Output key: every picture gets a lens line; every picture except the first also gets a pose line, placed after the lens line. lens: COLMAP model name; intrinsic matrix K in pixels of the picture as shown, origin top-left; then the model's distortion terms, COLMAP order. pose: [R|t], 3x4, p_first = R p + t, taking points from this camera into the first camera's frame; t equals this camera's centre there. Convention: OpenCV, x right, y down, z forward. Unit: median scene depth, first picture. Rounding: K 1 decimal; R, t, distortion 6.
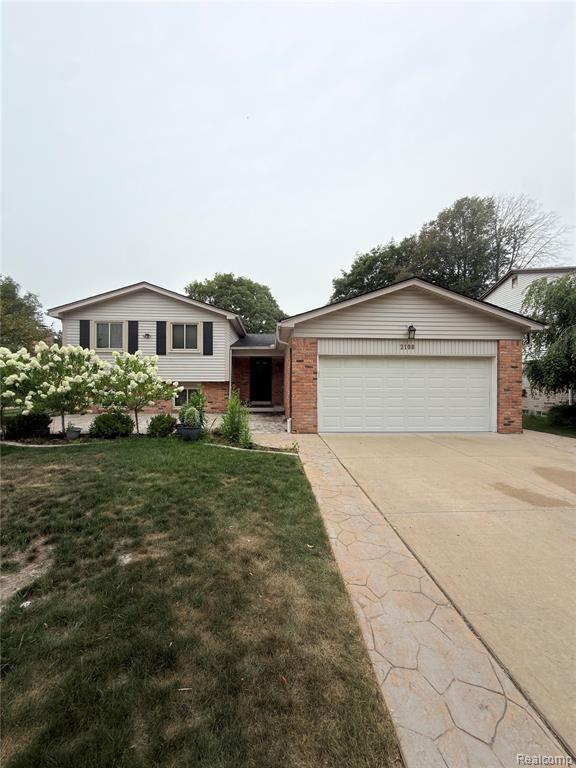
lens RADIAL K [[307.0, 0, 288.7], [0, 307.0, 382.6], [0, 0, 1]] dist [-0.002576, -0.000009]
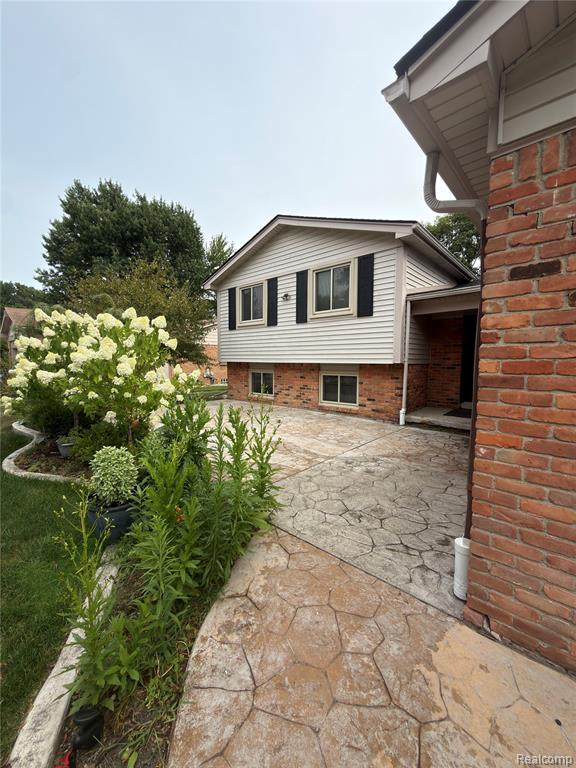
lens RADIAL K [[307.0, 0, 287.0], [0, 307.0, 380.5], [0, 0, 1]] dist [-0.002576, -0.000009]
pose [[0.690352, 0.051132, -0.721664, 0.049070], [-0.006205, 0.997881, 0.064768, -0.009086], [0.723447, -0.040235, 0.689207, 0.518243]]
